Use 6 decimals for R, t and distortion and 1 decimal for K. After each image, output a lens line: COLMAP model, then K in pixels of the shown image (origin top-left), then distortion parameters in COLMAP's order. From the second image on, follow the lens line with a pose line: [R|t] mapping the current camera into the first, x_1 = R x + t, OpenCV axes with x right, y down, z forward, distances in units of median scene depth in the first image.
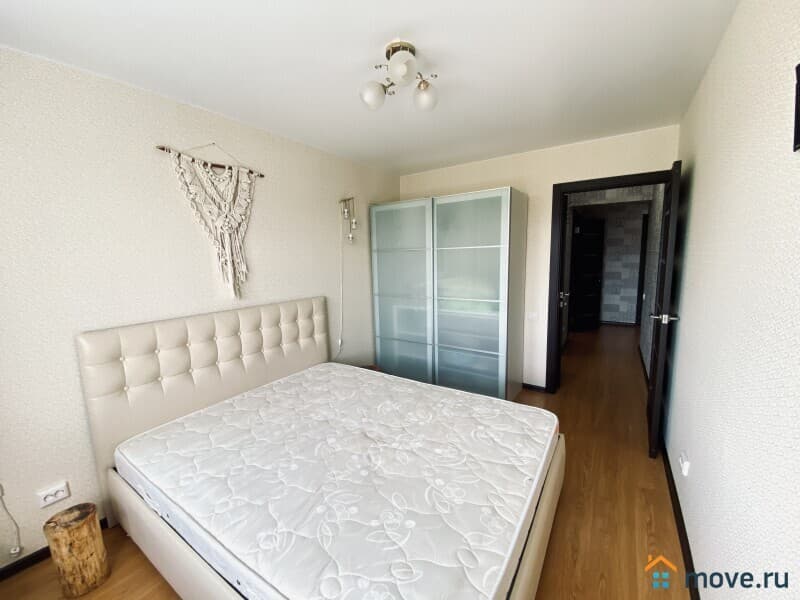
lens RADIAL K [[320.3, 0, 403.6], [0, 320.3, 297.2], [0, 0, 1]] dist [-0.021899, -0.003763]
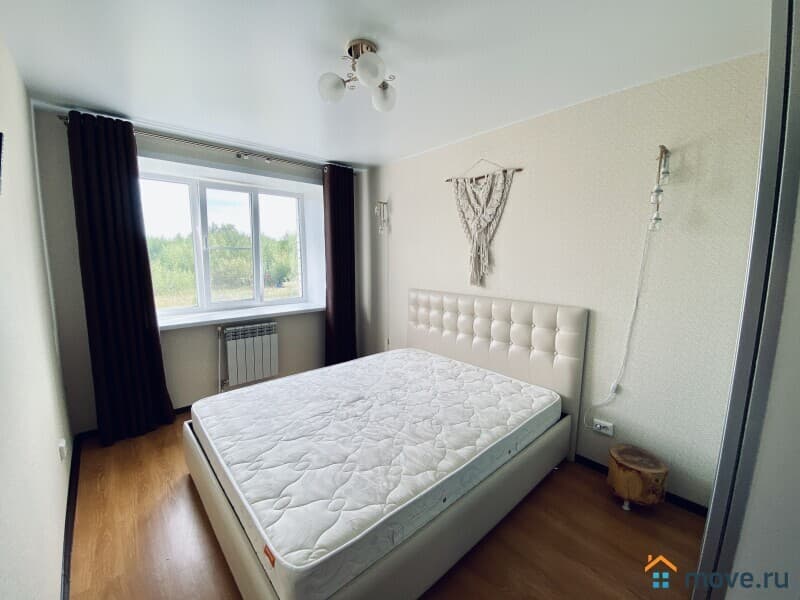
lens RADIAL K [[320.3, 0, 404.9], [0, 320.3, 304.8], [0, 0, 1]] dist [-0.021899, -0.003763]
pose [[-0.270412, 0.175824, -0.946553, 0.697951], [-0.110183, 0.971070, 0.211855, -0.157164], [0.956419, 0.161582, -0.243216, 1.036153]]
